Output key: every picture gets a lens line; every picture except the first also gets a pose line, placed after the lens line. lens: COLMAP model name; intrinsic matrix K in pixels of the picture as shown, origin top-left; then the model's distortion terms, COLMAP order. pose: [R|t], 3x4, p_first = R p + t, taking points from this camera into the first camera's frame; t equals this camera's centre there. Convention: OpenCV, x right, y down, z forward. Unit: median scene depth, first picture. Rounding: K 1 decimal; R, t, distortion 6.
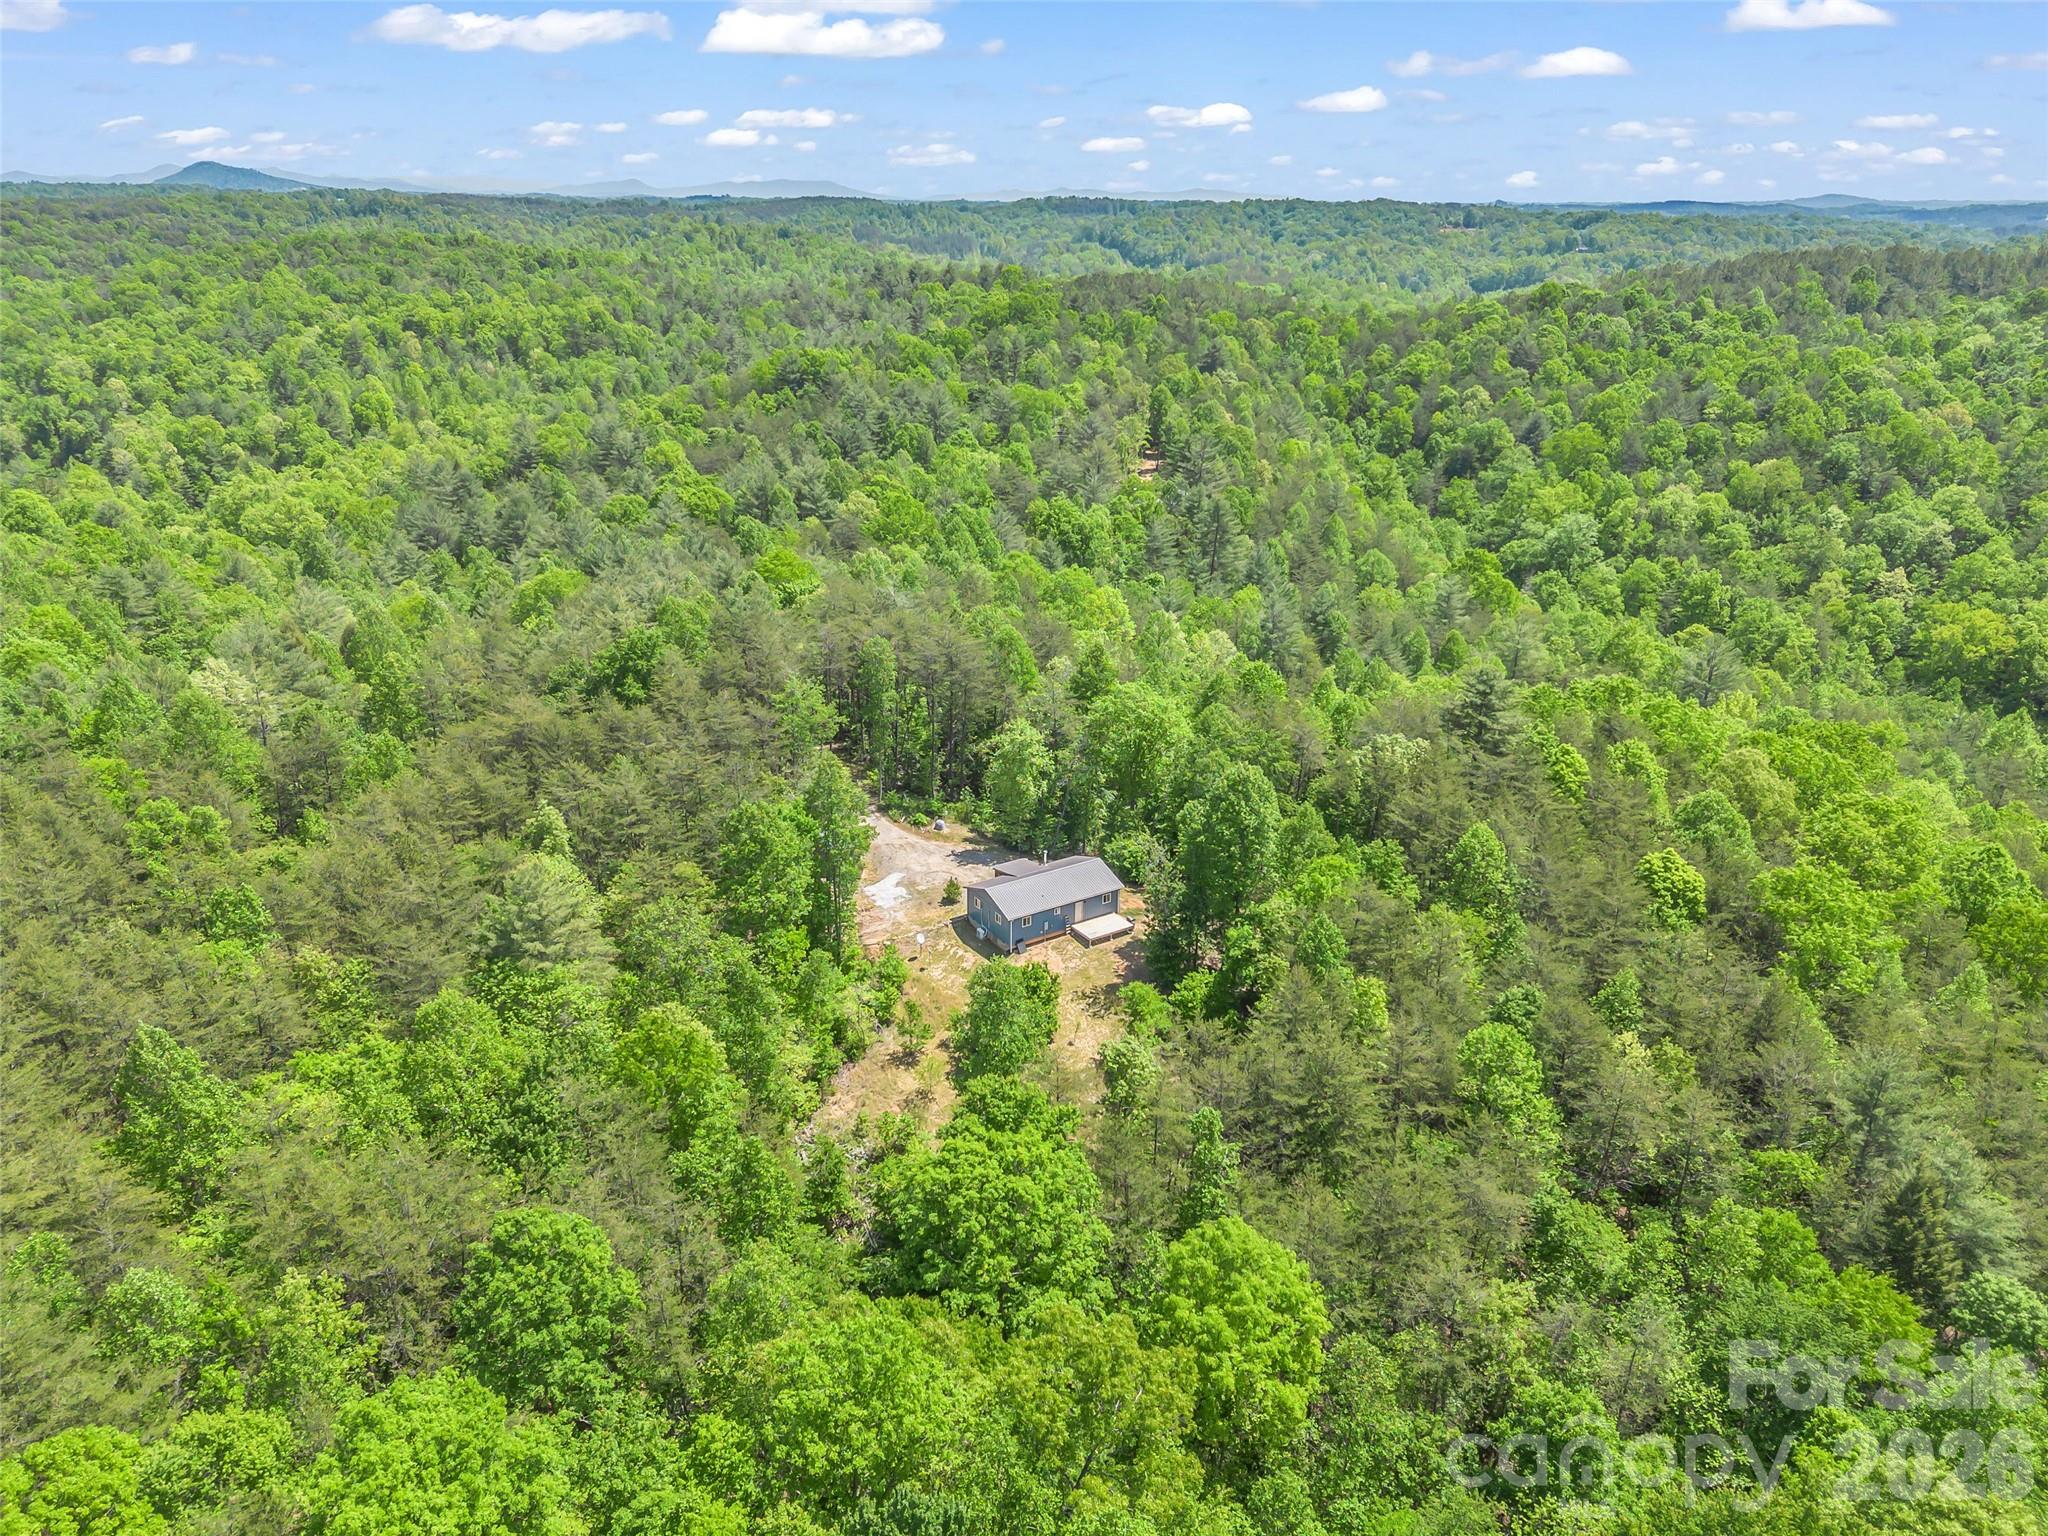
lens RADIAL K [[1443.6, 0, 1021.3], [0, 1443.6, 769.5], [0, 0, 1]] dist [-0.010767, -0.003788]
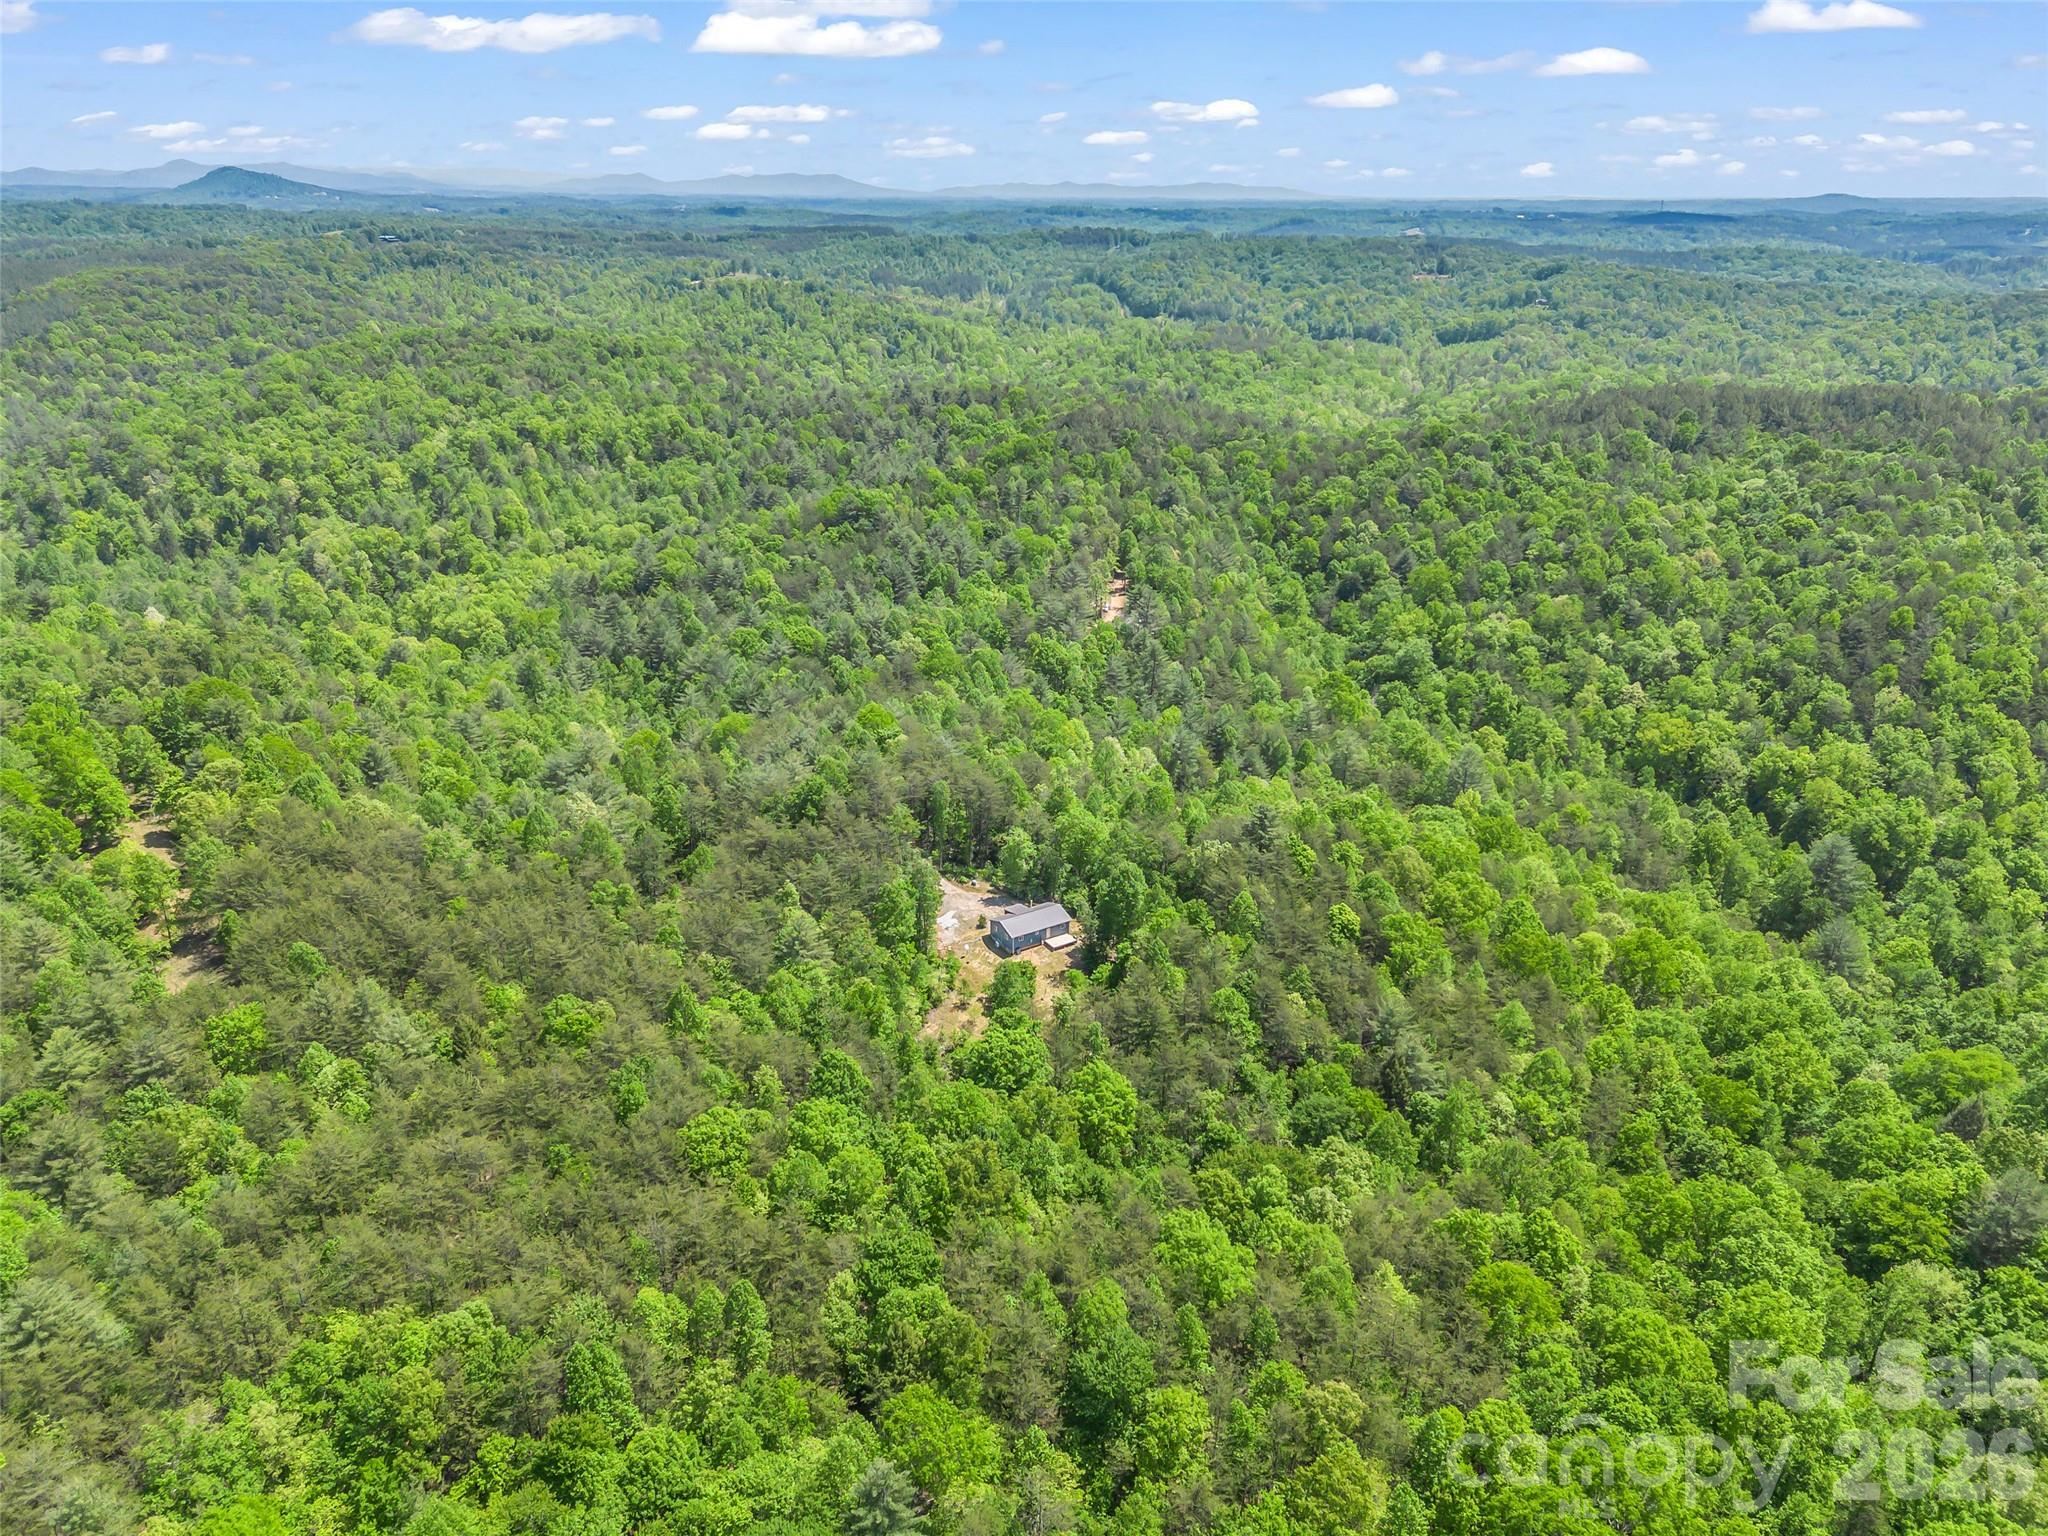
lens RADIAL K [[1443.6, 0, 1026.7], [0, 1443.6, 766.5], [0, 0, 1]] dist [-0.010767, -0.003788]
pose [[0.999994, 0.003298, 0.000726, 0.003848], [-0.003301, 0.999987, 0.003801, -0.058400], [-0.000714, -0.003804, 0.999993, -0.413585]]
